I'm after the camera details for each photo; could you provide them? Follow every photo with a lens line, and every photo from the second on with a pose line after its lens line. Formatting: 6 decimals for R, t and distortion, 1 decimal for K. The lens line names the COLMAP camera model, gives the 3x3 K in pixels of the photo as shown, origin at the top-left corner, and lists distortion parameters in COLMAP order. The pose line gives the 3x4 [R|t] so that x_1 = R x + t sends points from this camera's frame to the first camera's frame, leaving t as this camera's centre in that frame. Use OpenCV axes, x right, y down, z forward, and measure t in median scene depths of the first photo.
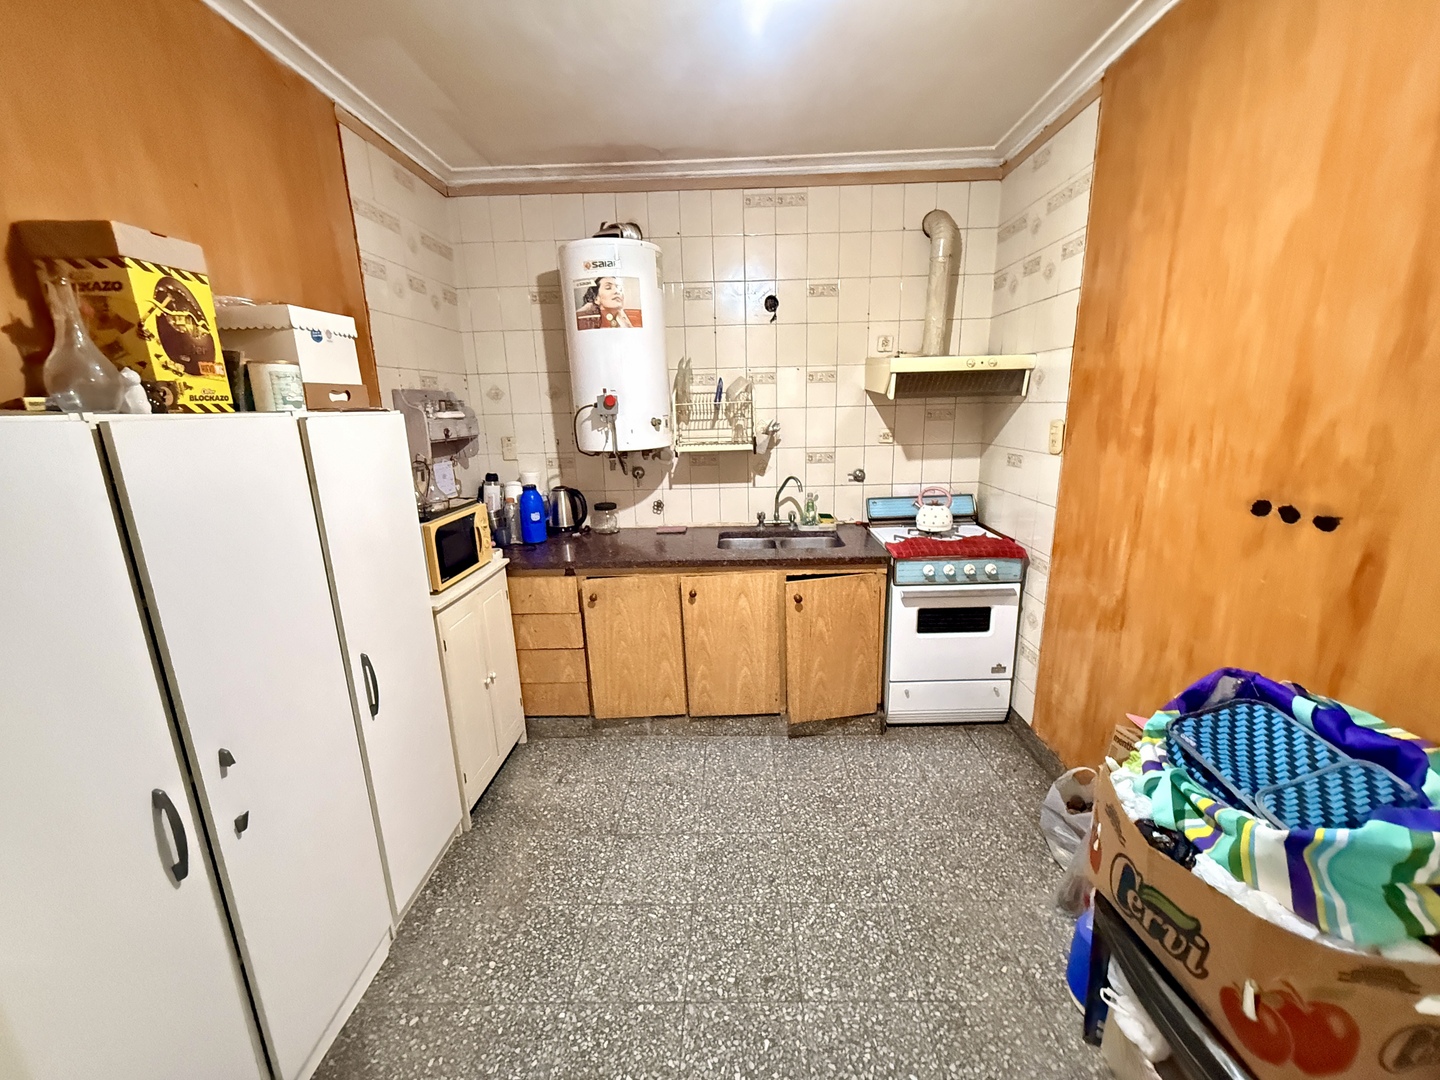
lens RADIAL K [[572.6, 0, 726.3], [0, 572.6, 540.2], [0, 0, 1]] dist [0.000245, -0.000147]
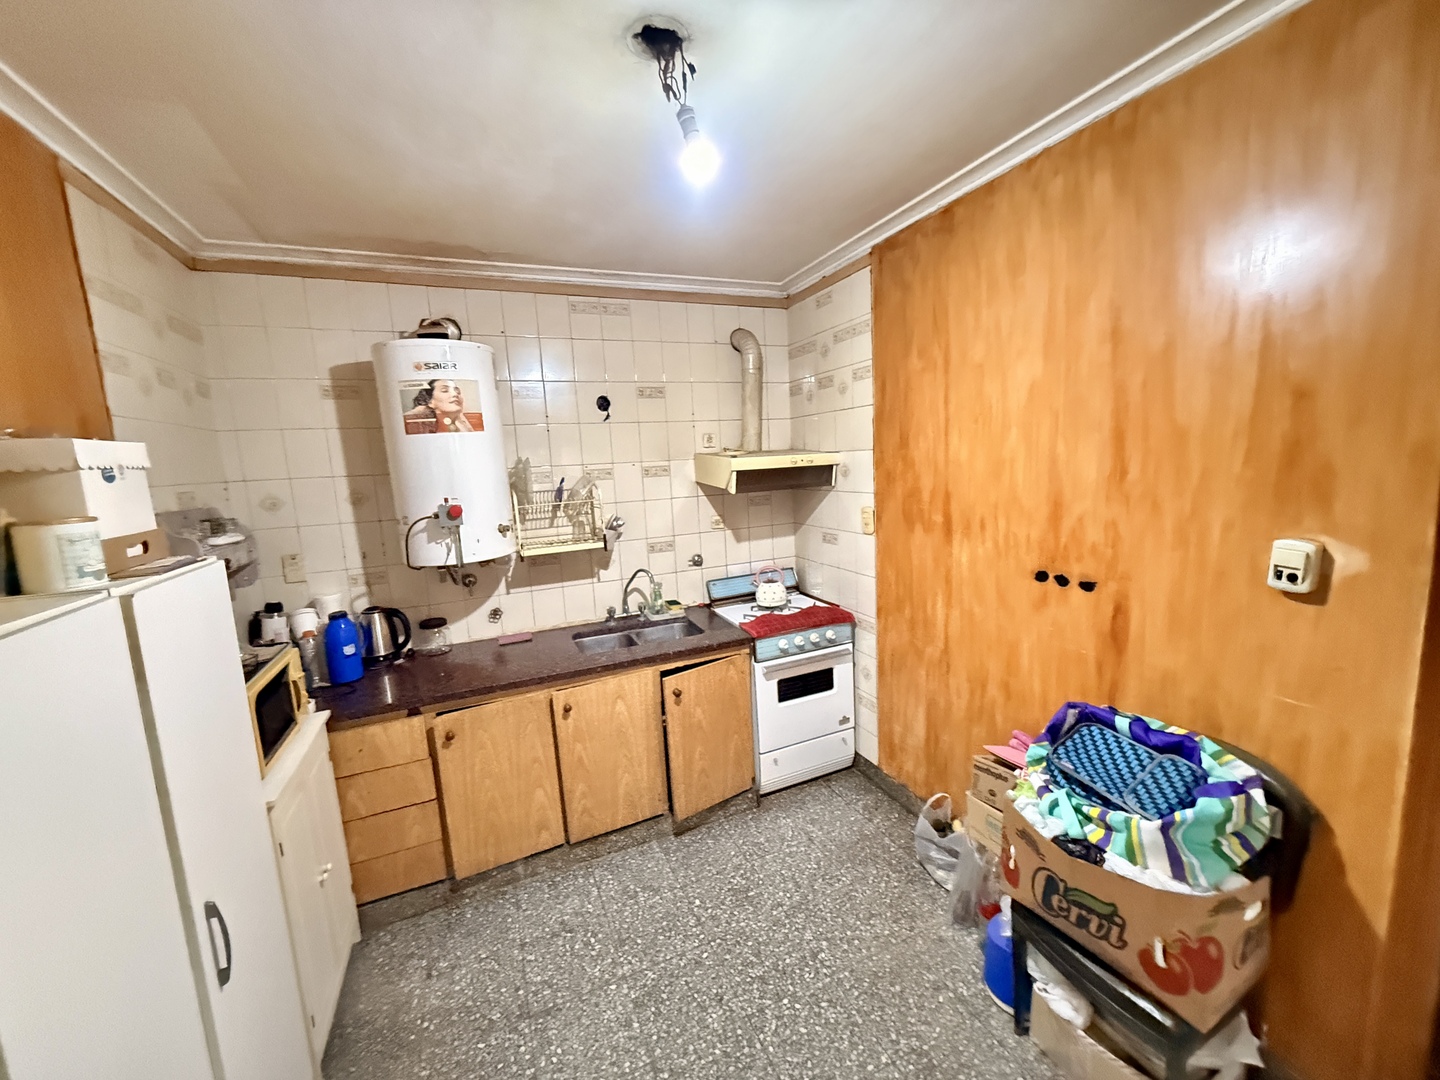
lens RADIAL K [[572.6, 0, 726.3], [0, 572.6, 540.2], [0, 0, 1]] dist [0.000245, -0.000147]
pose [[0.908578, -0.080852, 0.409816, -0.190290], [0.124518, 0.988909, -0.080962, -0.072432], [-0.398725, 0.124590, 0.908568, 0.015354]]
